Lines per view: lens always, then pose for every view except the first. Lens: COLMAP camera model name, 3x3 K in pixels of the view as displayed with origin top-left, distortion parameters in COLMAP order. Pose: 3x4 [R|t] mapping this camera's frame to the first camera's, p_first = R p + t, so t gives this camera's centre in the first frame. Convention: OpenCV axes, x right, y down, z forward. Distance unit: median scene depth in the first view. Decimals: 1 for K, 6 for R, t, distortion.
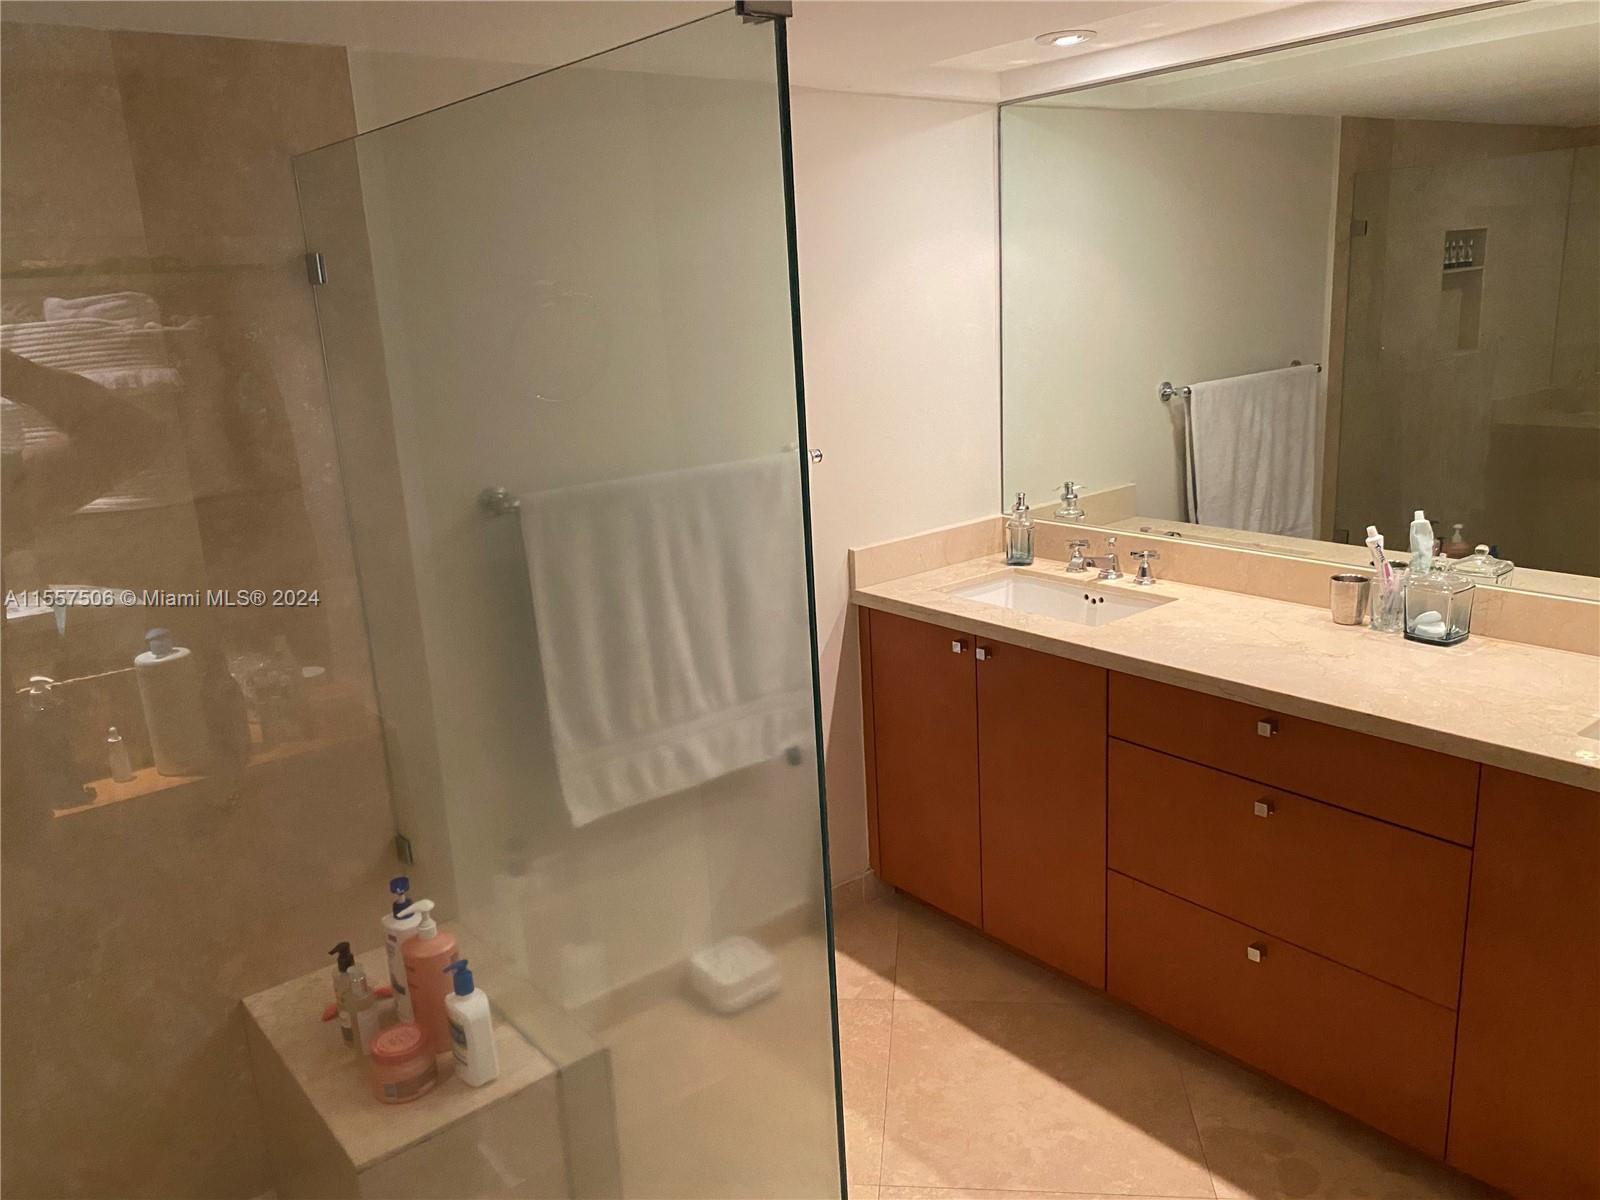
lens RADIAL K [[1205.3, 0, 801.2], [0, 1205.3, 606.8], [0, 0, 1]] dist [0.009831, -0.005622]
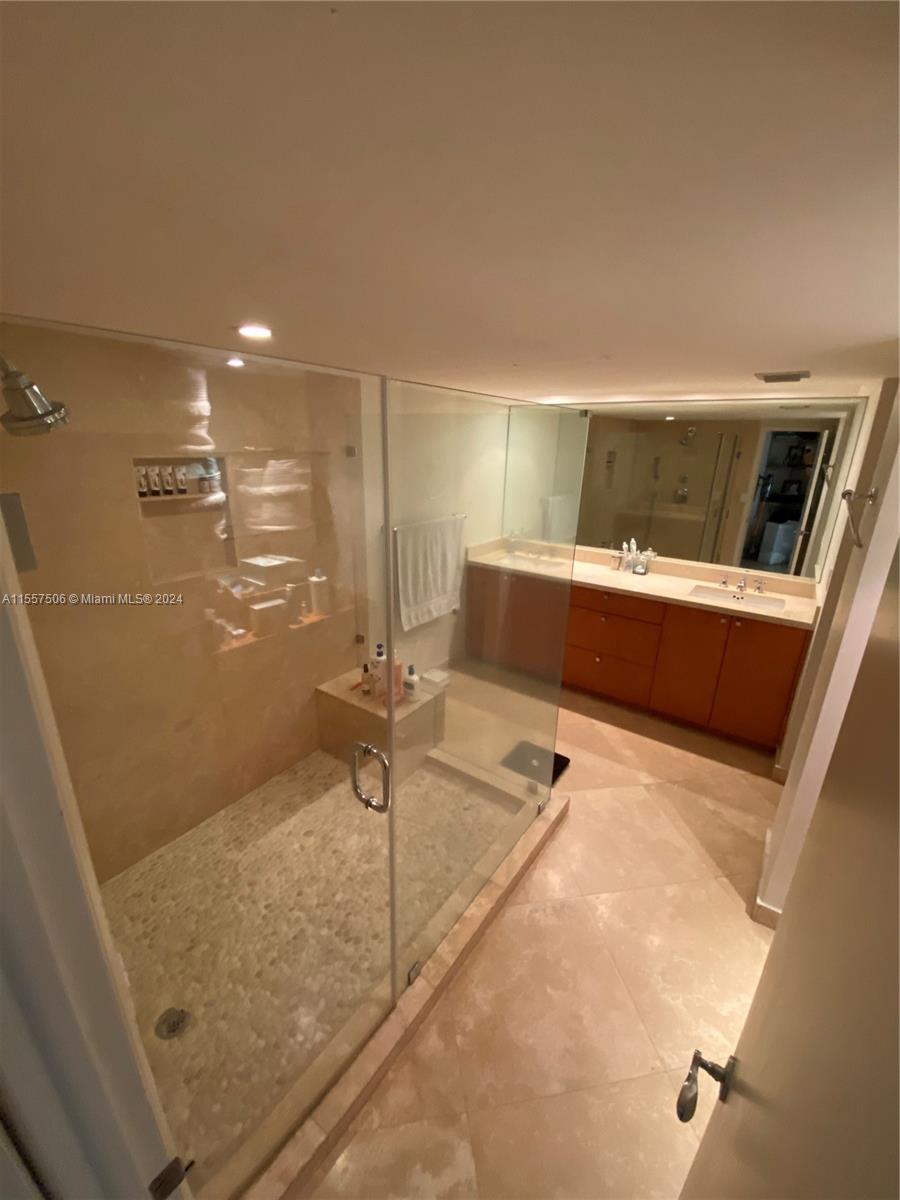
lens RADIAL K [[481.5, 0, 446.4], [0, 481.5, 596.6], [0, 0, 1]] dist [-0.001385, -0.000193]
pose [[0.963328, -0.011799, 0.268068, -0.399330], [-0.000733, 0.998913, 0.046602, 0.026737], [-0.268326, -0.045090, 0.962272, -0.237283]]
